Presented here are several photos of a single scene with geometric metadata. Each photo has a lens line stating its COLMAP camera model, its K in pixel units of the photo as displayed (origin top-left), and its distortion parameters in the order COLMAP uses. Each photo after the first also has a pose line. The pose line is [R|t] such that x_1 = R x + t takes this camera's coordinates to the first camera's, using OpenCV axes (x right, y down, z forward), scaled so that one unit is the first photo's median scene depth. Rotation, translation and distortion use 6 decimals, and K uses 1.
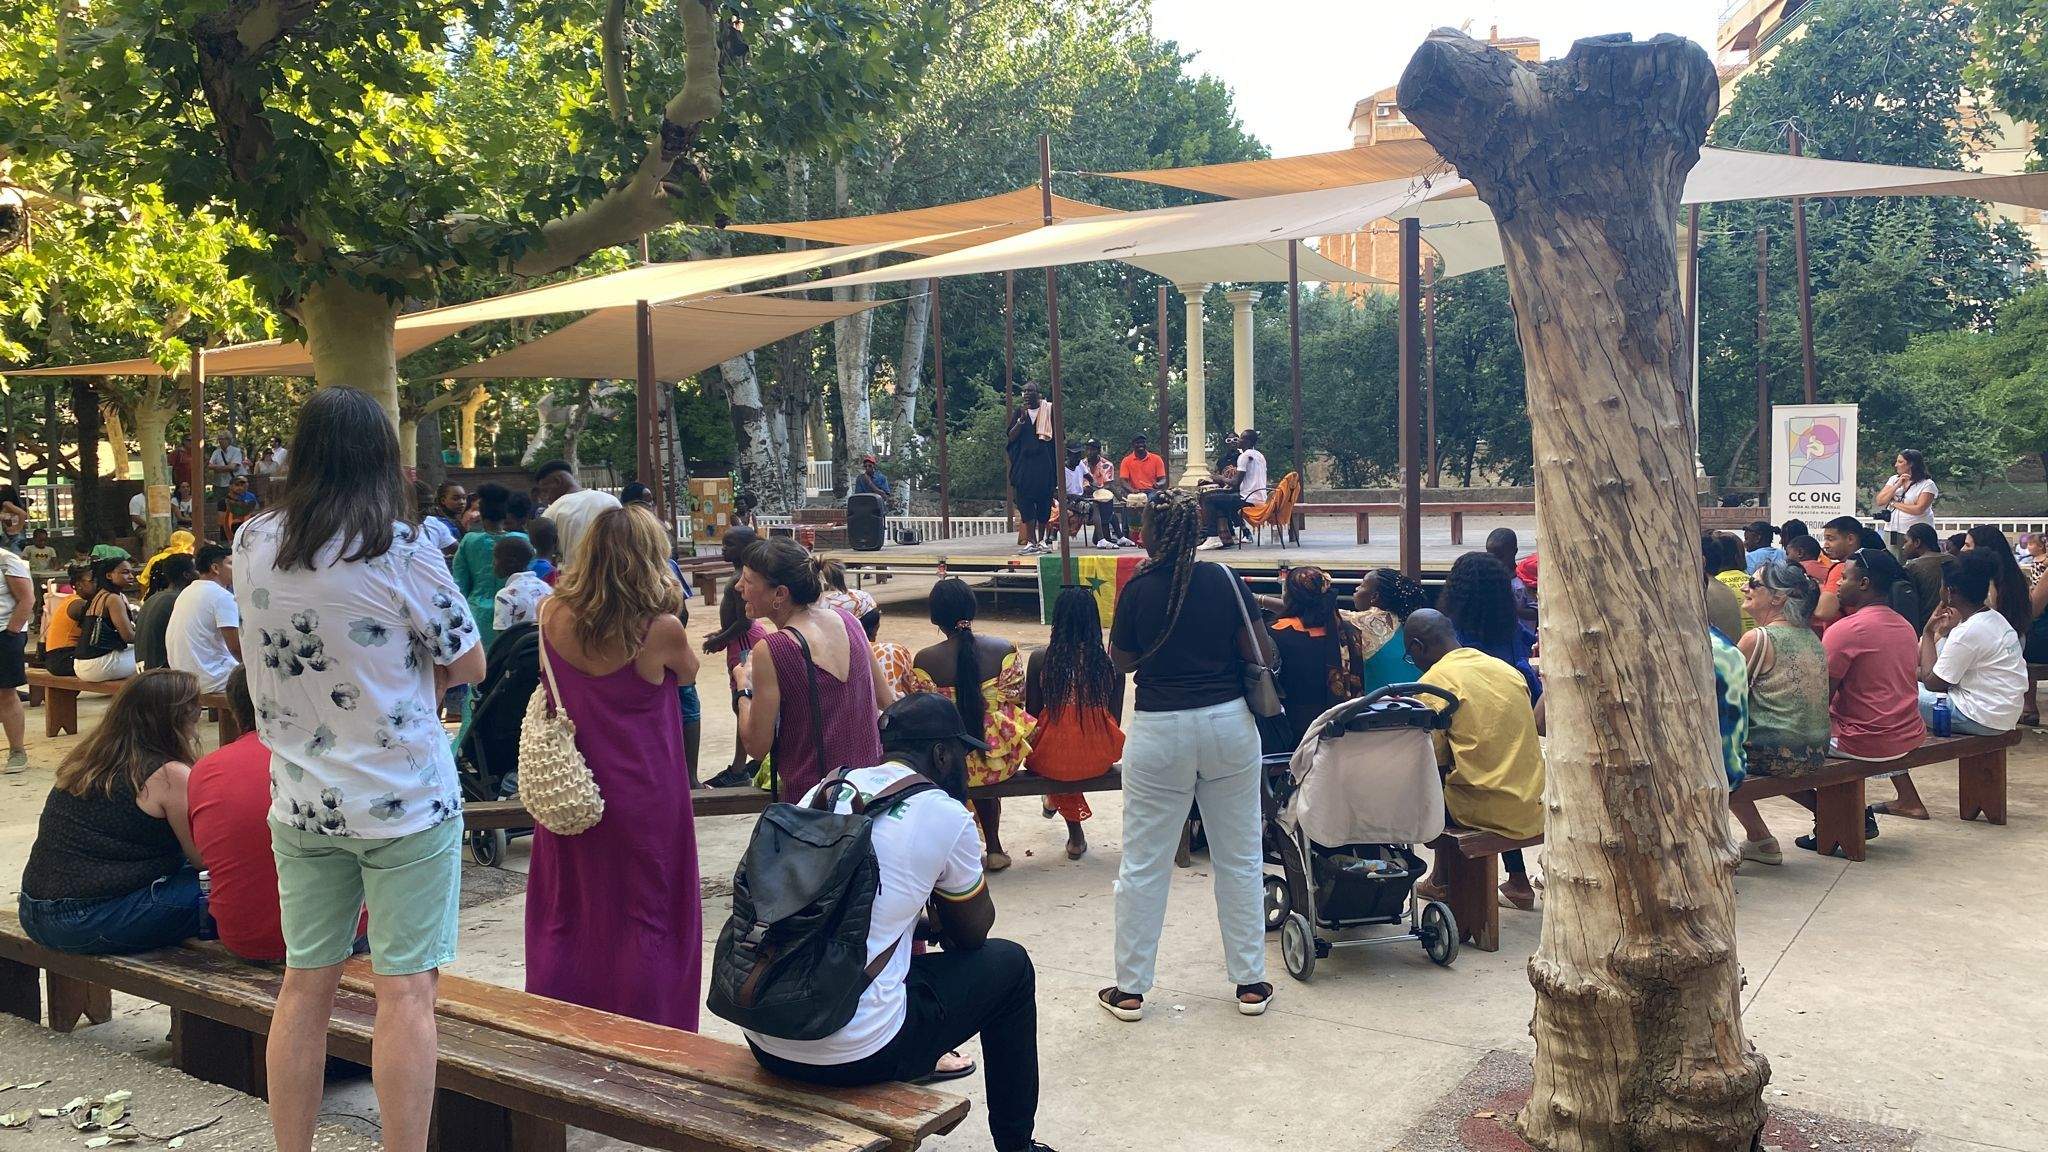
lens RADIAL K [[1549.8, 0, 1024.0], [0, 1549.8, 576.0], [0, 0, 1]] dist [0.073064, -0.156635]
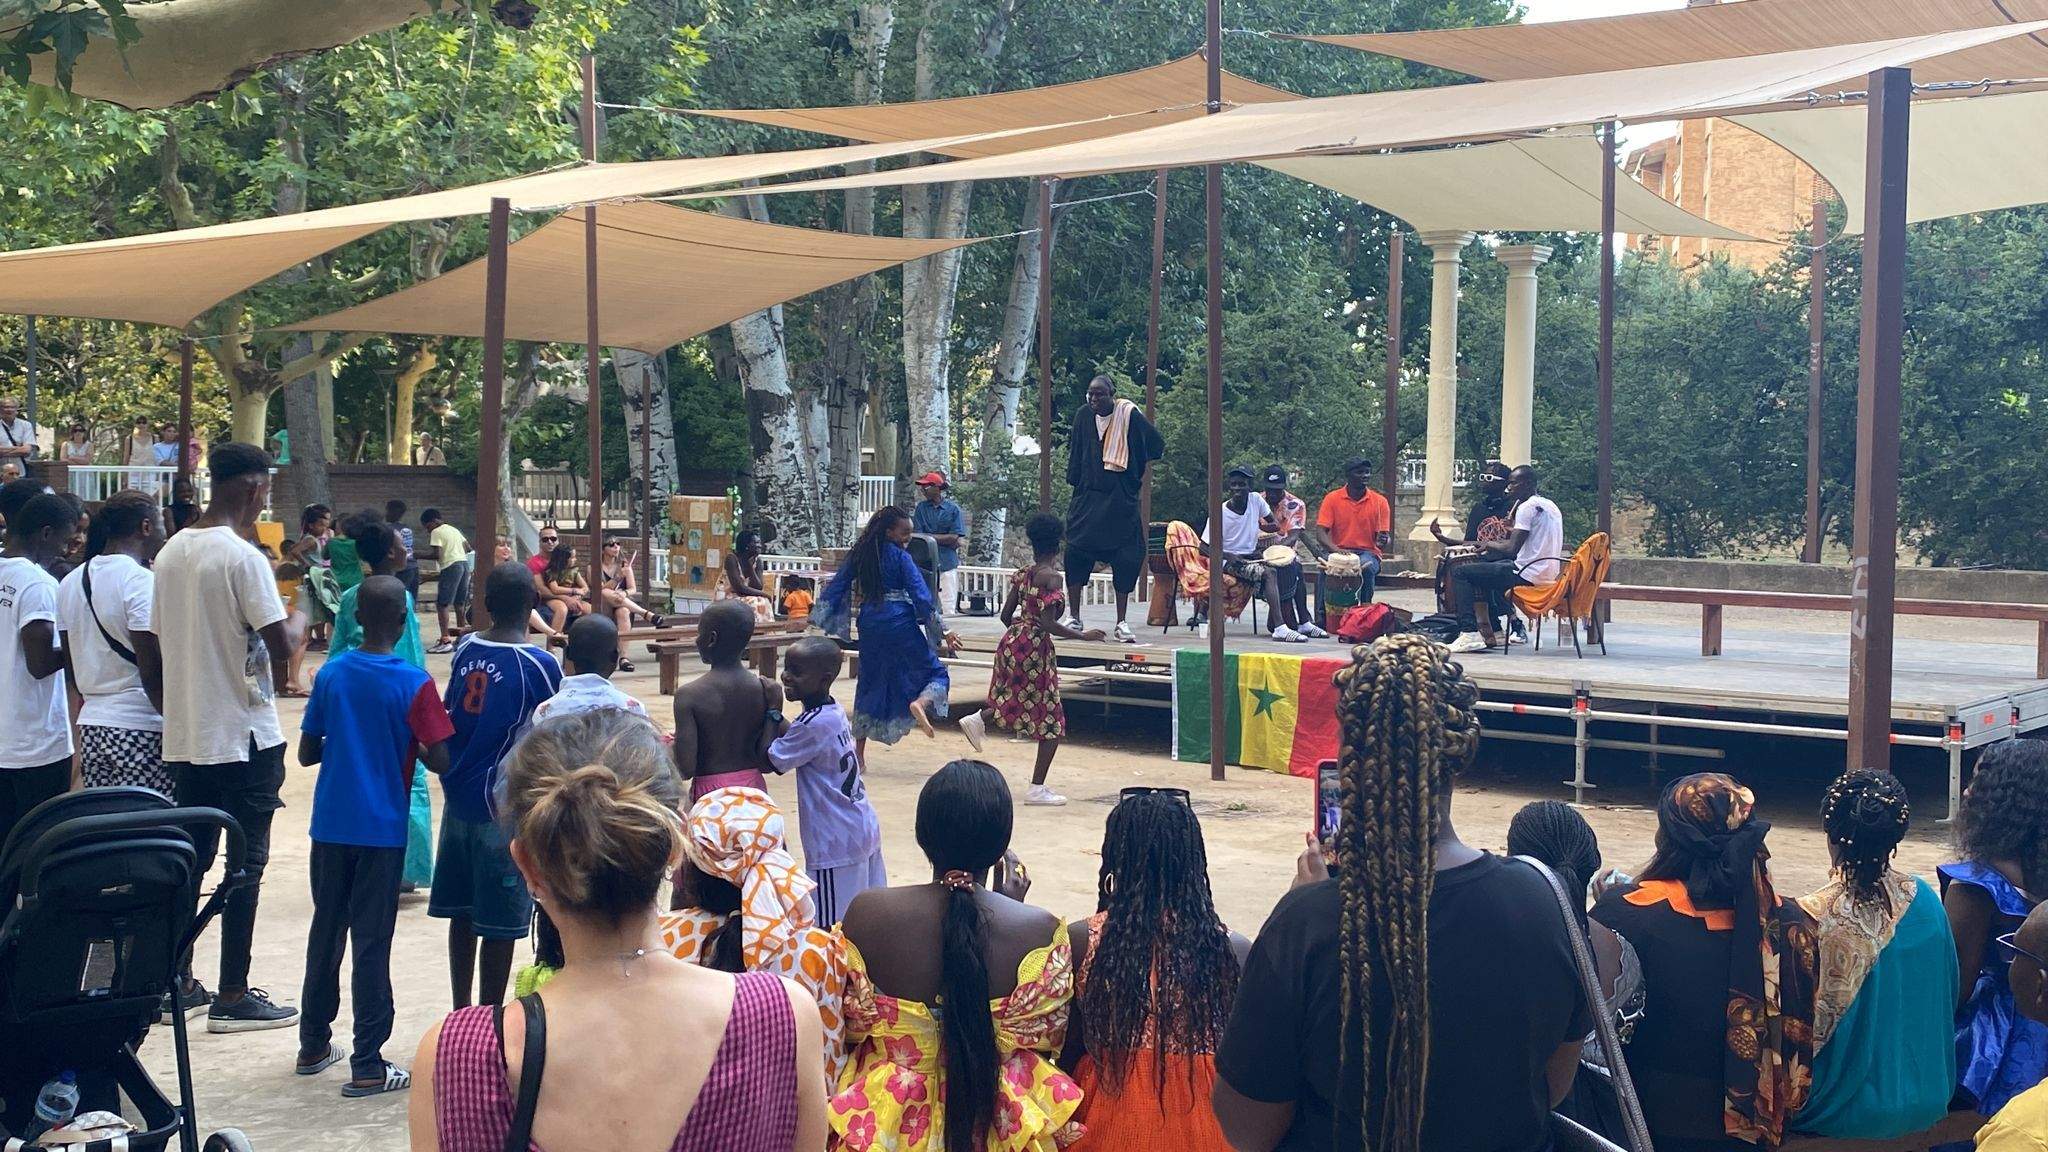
lens RADIAL K [[2148.7, 0, 1024.0], [0, 2148.7, 576.0], [0, 0, 1]] dist [0.137582, -0.563913]
pose [[0.995992, 0.047775, -0.075620, 0.008141], [-0.050060, 0.998336, -0.028619, -0.008951], [0.074127, 0.032290, 0.996726, 0.086627]]
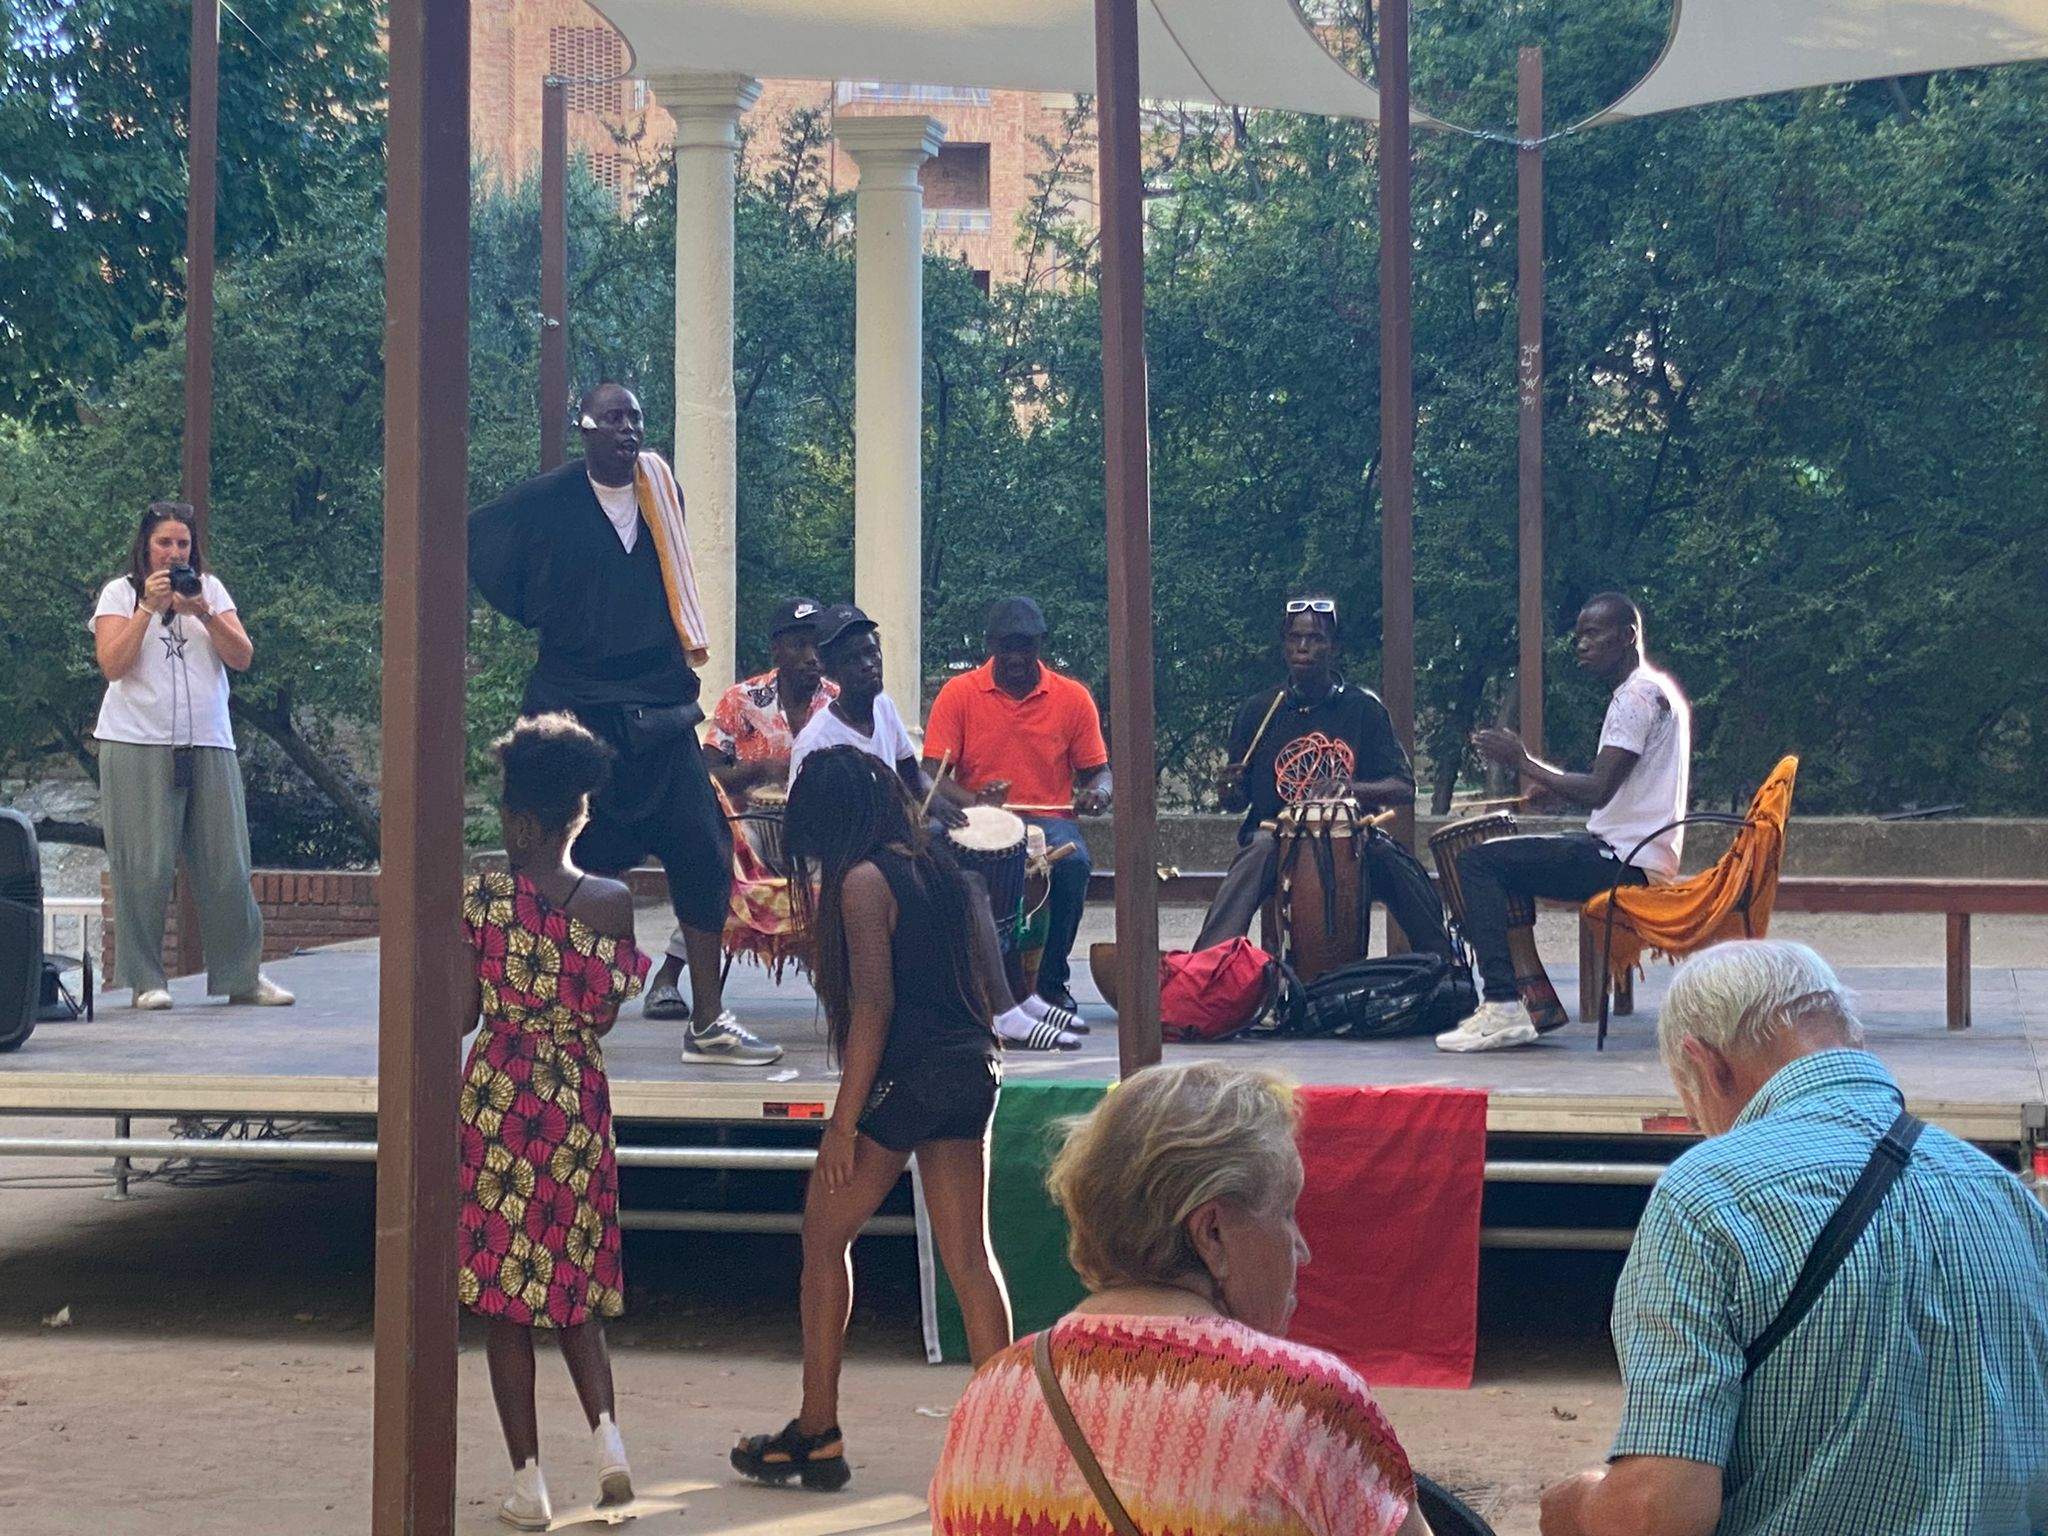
lens RADIAL K [[4734.6, 0, 1024.0], [0, 4734.6, 768.0], [0, 0, 1]] dist [-0.037217, -0.127100]
pose [[0.918945, 0.023500, 0.393685, -0.158667], [0.002625, 0.997837, -0.065690, -0.008075], [-0.394377, 0.061399, 0.916895, 0.201951]]
